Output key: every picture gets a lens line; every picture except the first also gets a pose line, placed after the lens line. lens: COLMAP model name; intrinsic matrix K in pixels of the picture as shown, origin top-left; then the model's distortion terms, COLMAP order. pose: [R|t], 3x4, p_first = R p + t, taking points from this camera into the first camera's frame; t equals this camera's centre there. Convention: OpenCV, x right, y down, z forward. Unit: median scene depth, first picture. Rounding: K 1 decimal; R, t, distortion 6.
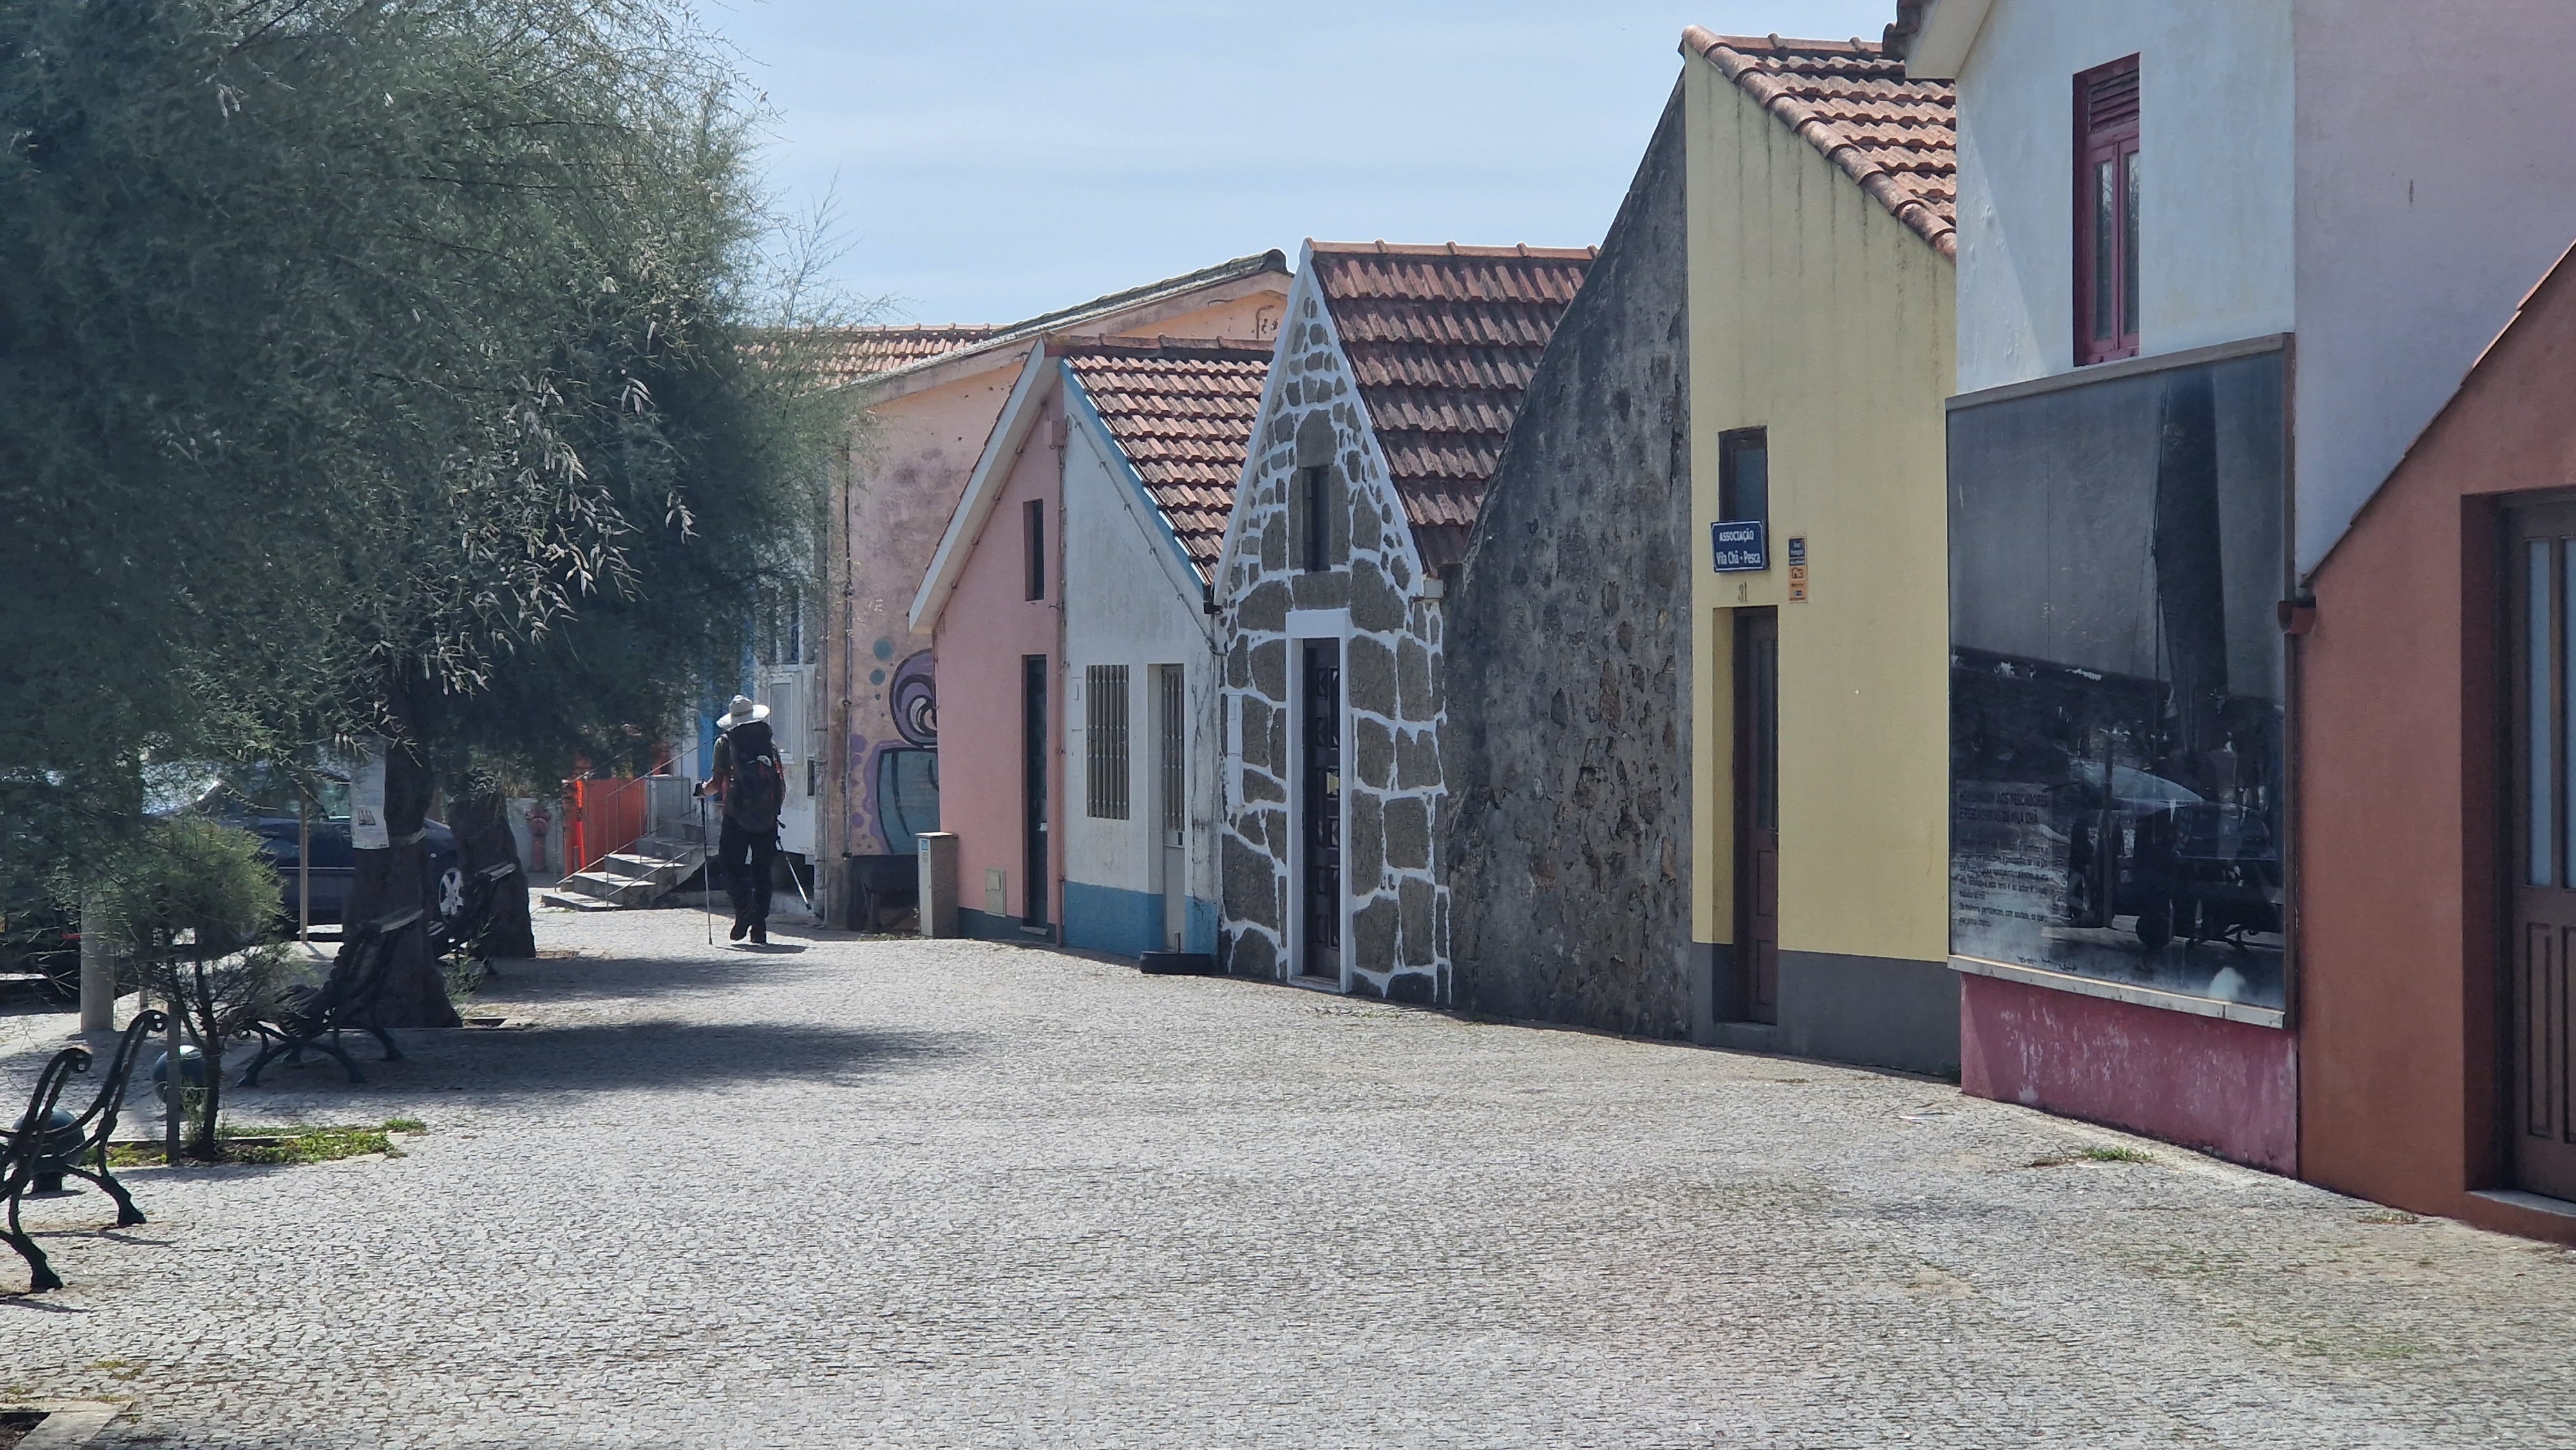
lens RADIAL K [[5250.6, 0, 1288.0], [0, 5250.6, 579.5], [0, 0, 1]] dist [-1.481004, 24.417248]
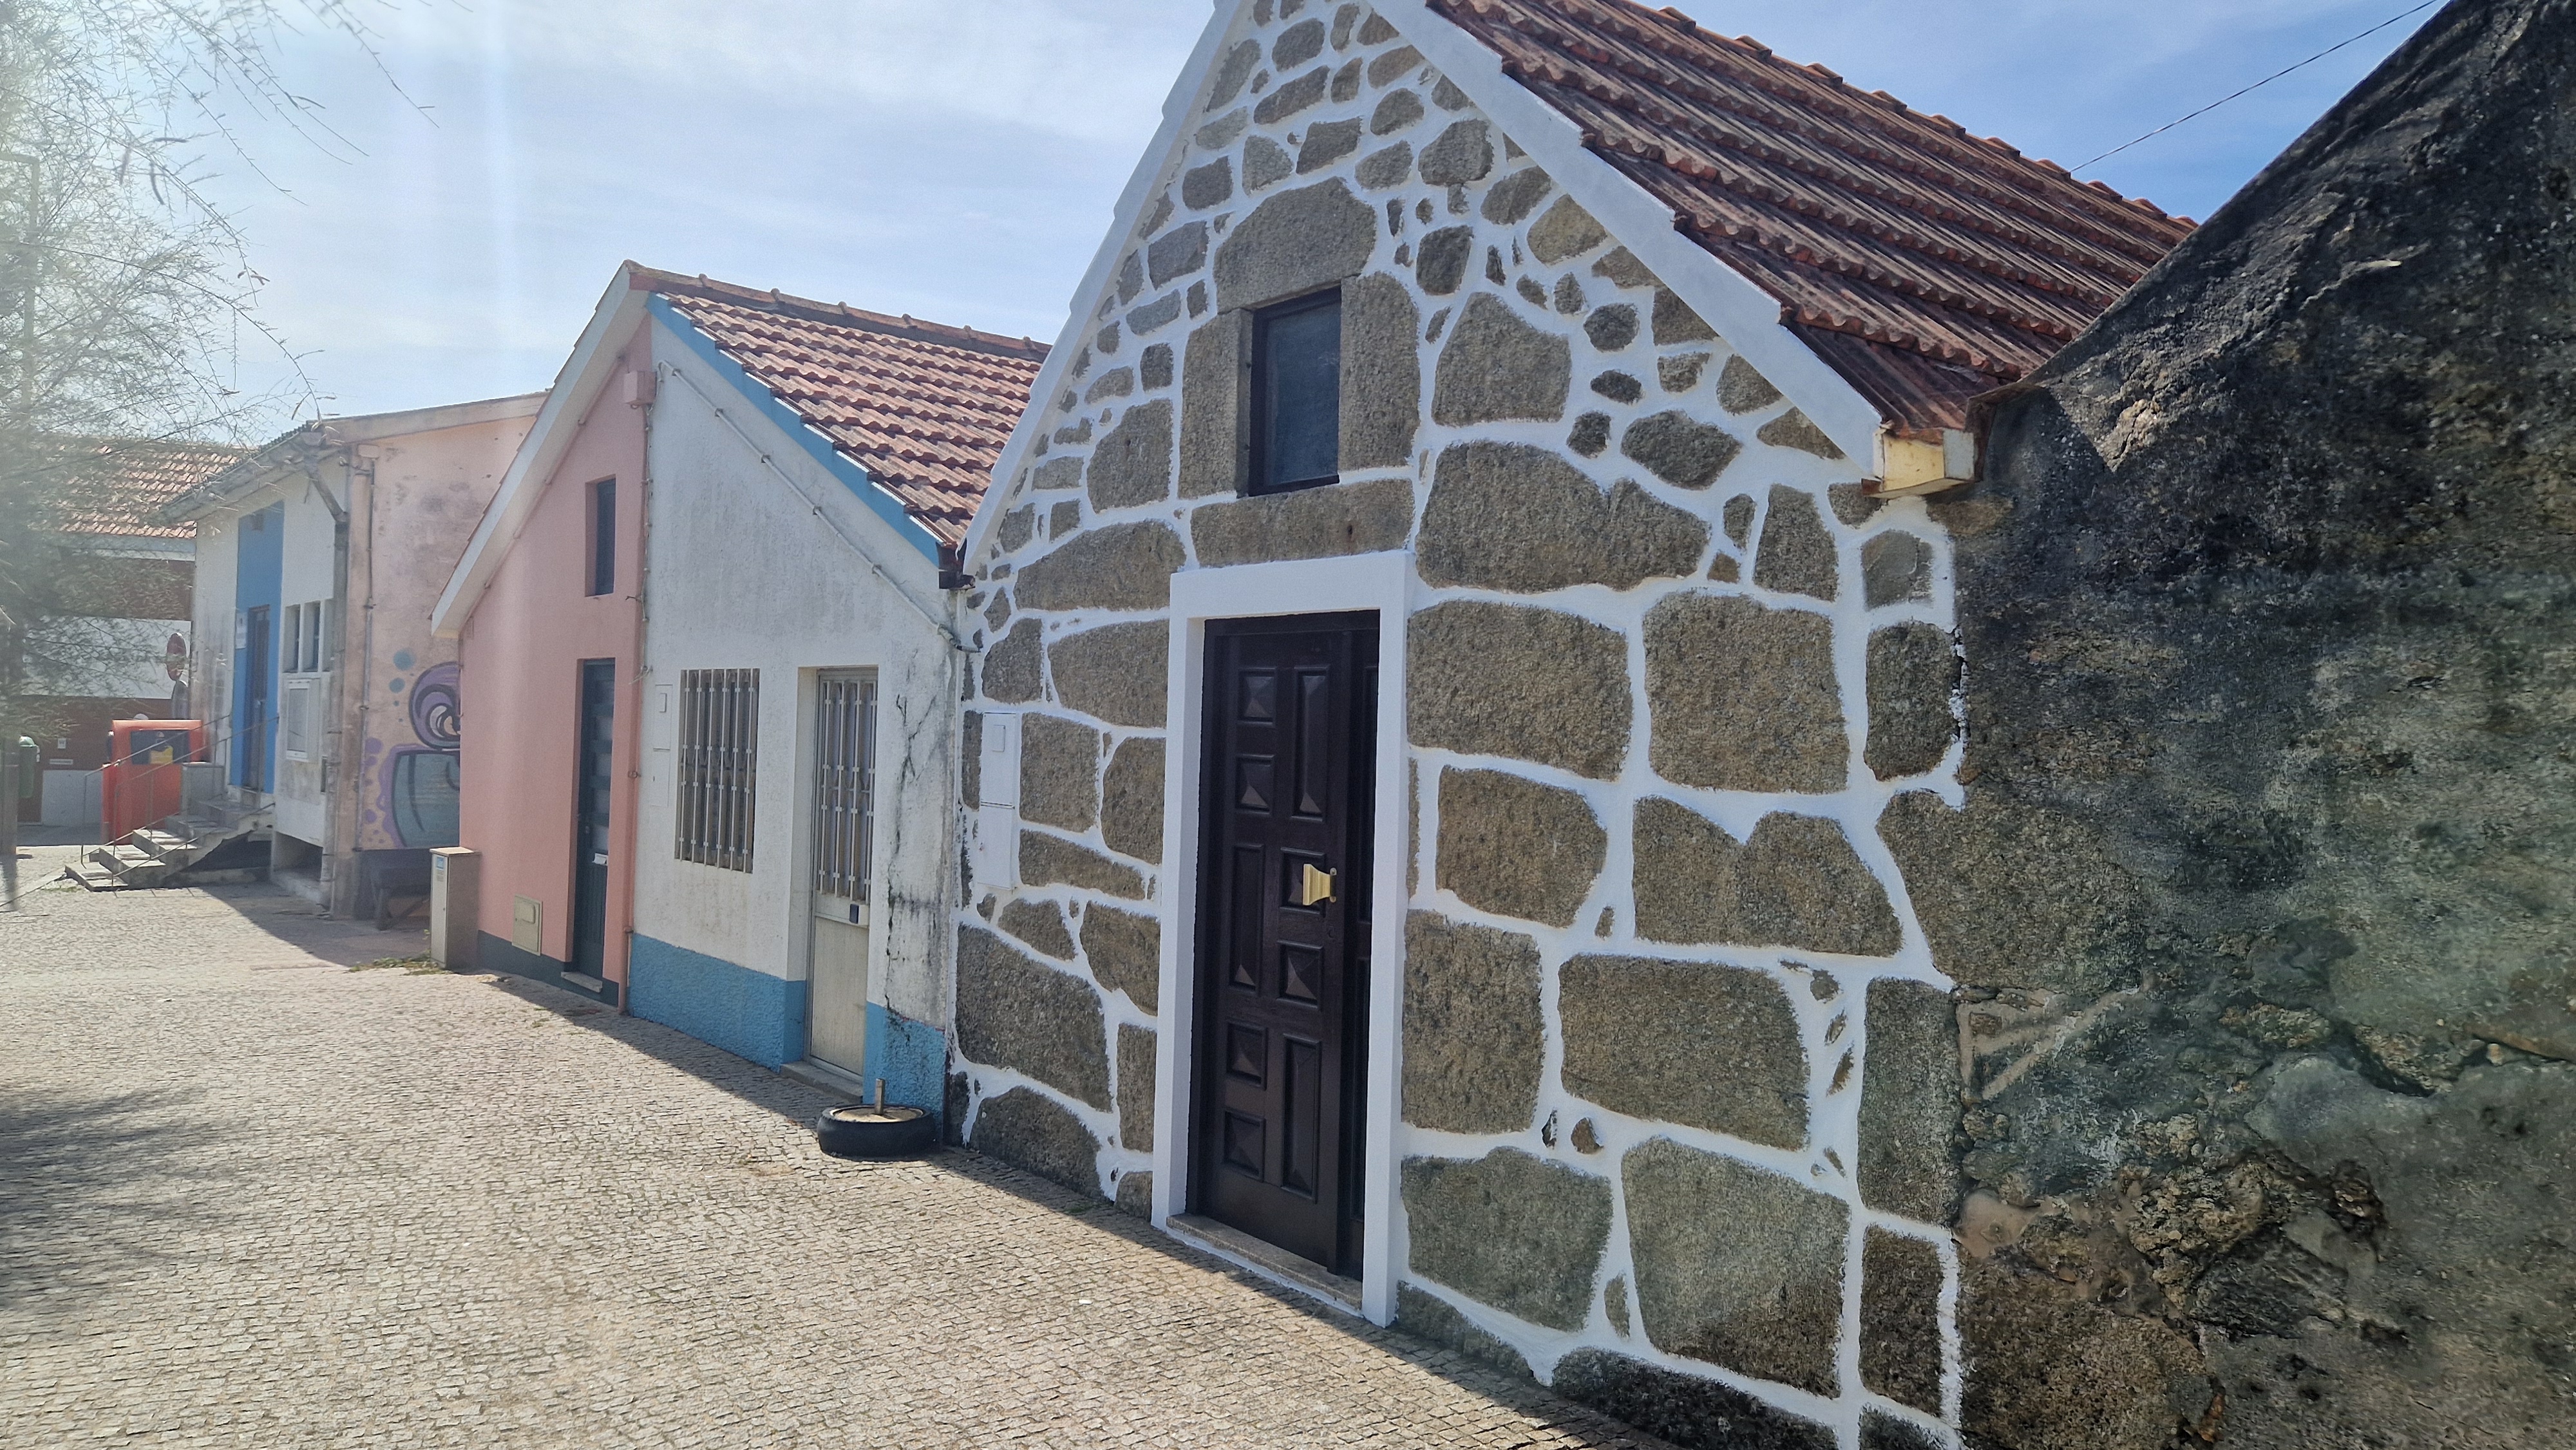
lens RADIAL K [[1766.4, 0, 1288.0], [0, 1766.4, 725.0], [0, 0, 1]] dist [0.114631, -0.155455]
pose [[0.931017, 0.033650, 0.363422, -0.055504], [-0.041528, 0.999041, 0.013884, 0.018664], [-0.362606, -0.028019, 0.931521, 0.771872]]
